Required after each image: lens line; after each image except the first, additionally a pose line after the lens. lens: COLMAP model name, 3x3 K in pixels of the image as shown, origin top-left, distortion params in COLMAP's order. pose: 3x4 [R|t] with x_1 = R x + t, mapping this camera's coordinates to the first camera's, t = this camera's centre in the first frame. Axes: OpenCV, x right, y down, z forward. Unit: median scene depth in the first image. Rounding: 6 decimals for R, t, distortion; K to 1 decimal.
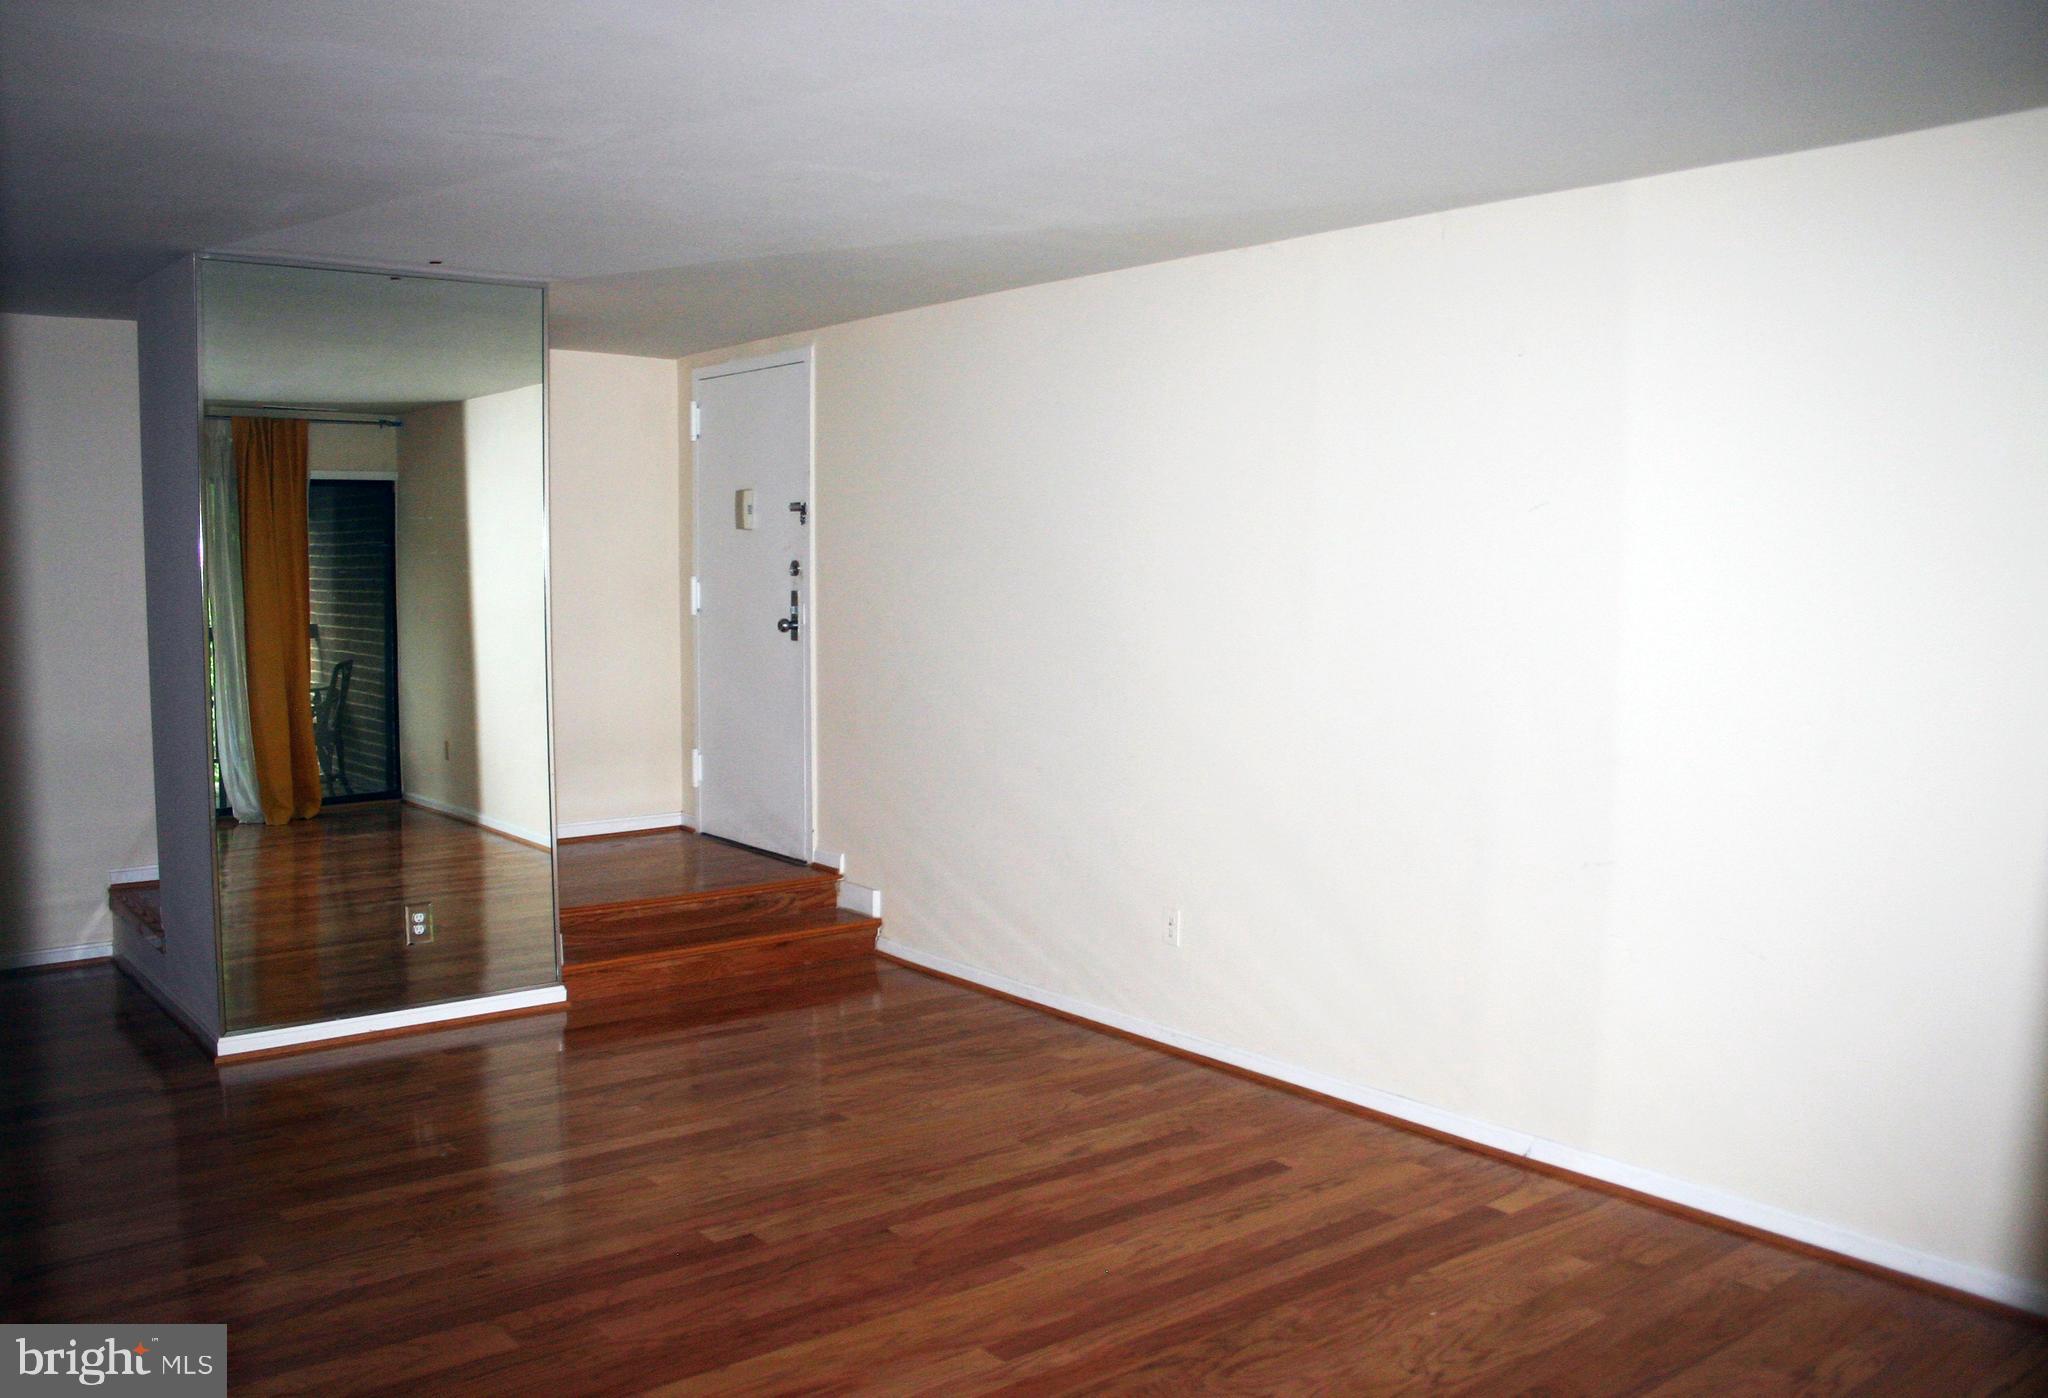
lens RADIAL K [[1748.1, 0, 1024.0], [0, 1748.1, 699.0], [0, 0, 1]] dist [-0.007406, -0.004067]
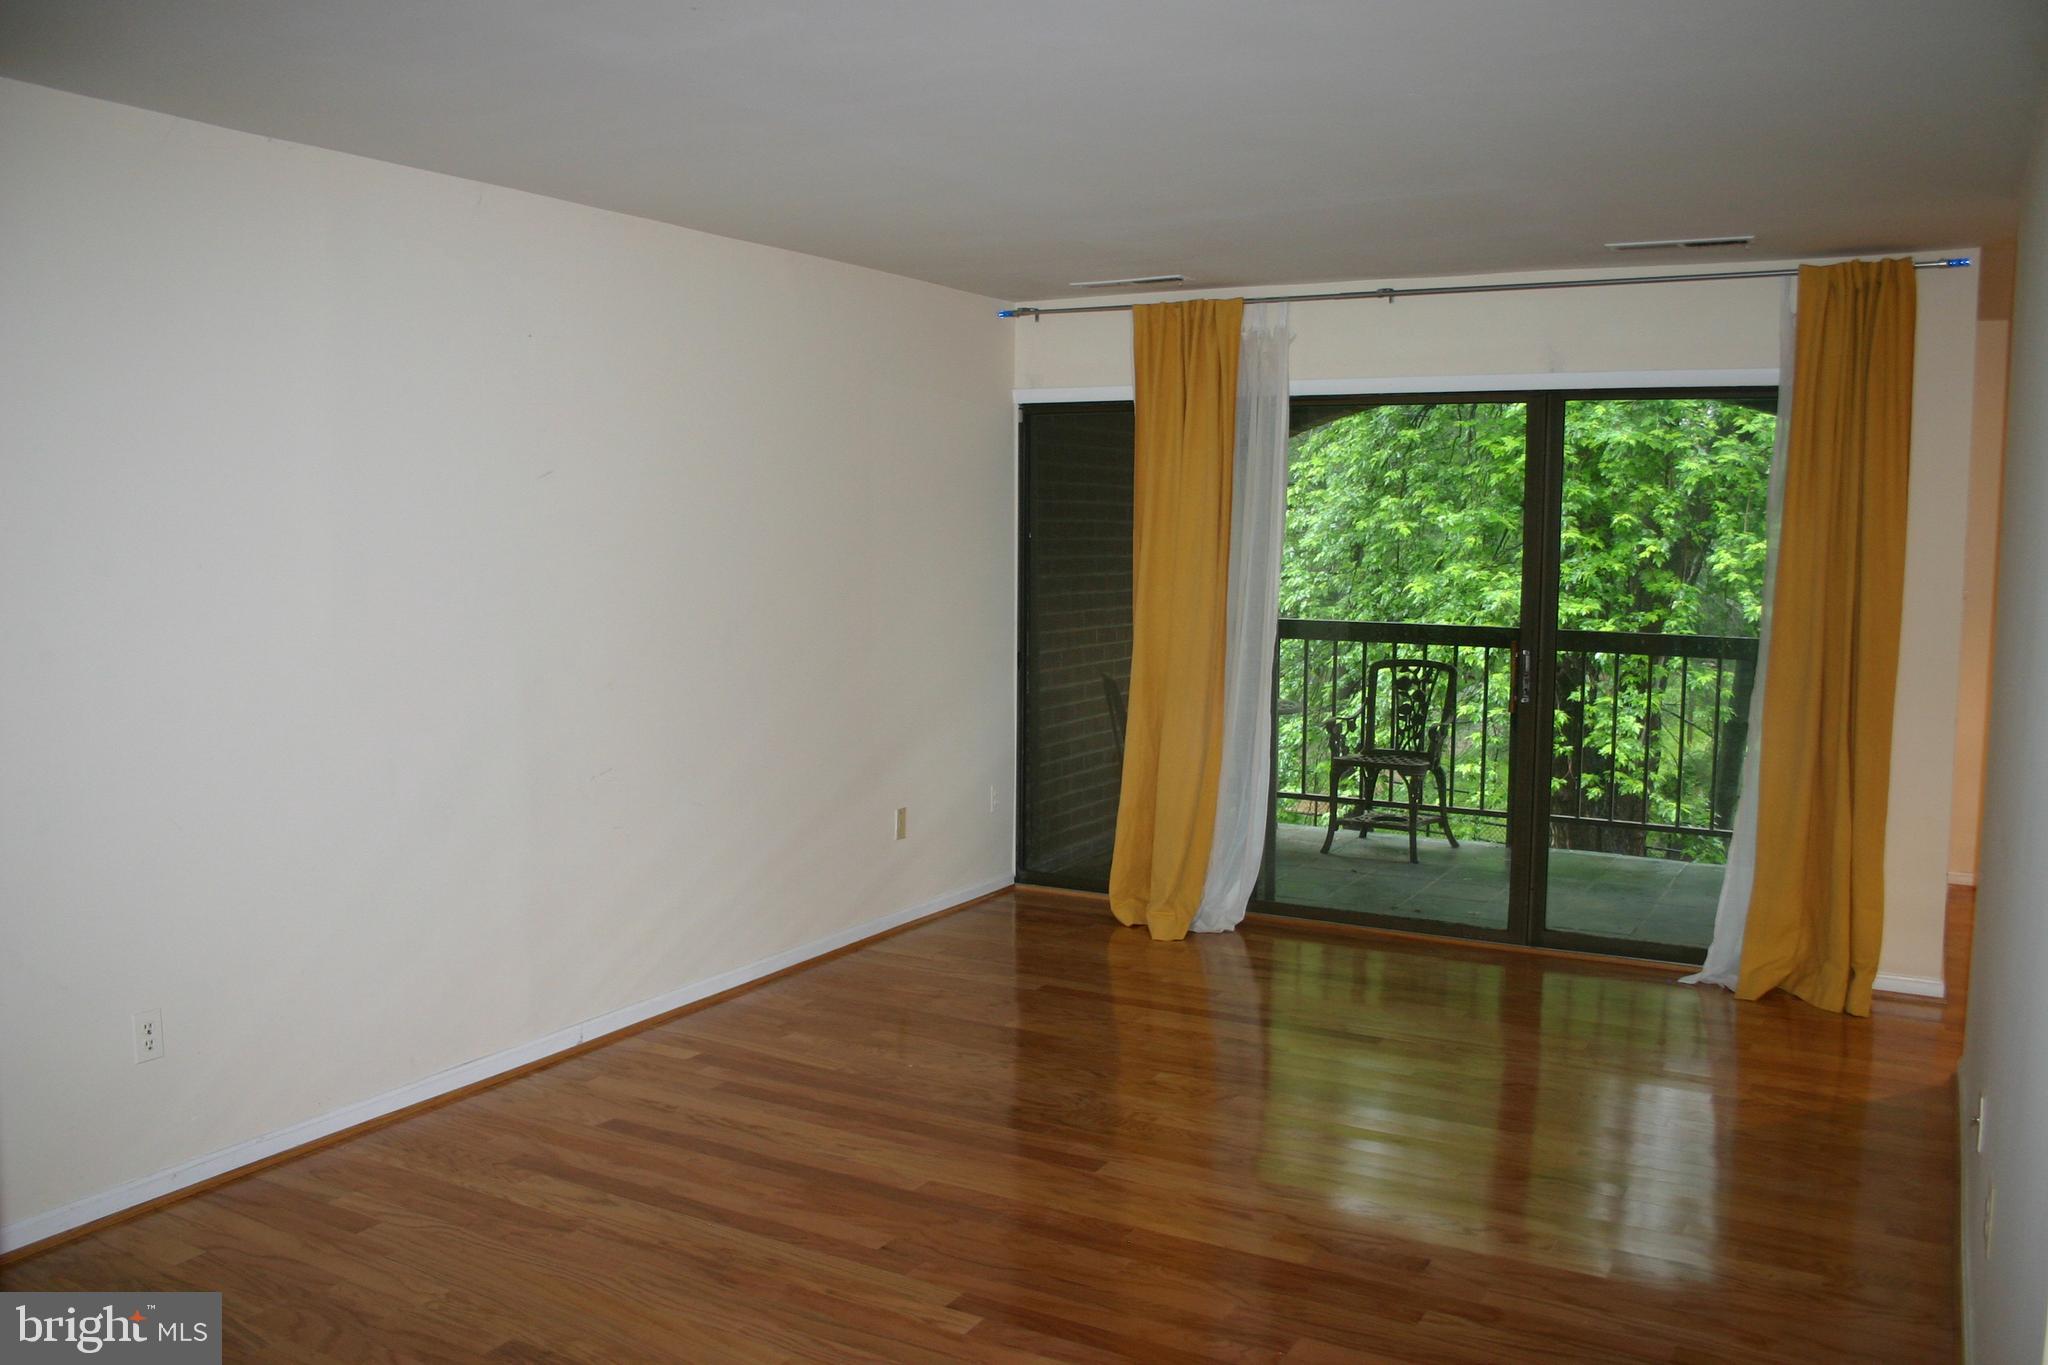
lens RADIAL K [[1639.3, 0, 1024.0], [0, 1639.3, 682.5], [0, 0, 1]] dist [-0.002662, 0.001274]
pose [[-0.366028, -0.087612, 0.926471, -0.861522], [0.064475, 0.990779, 0.119166, -0.089694], [-0.928368, 0.103352, -0.357004, 1.176102]]
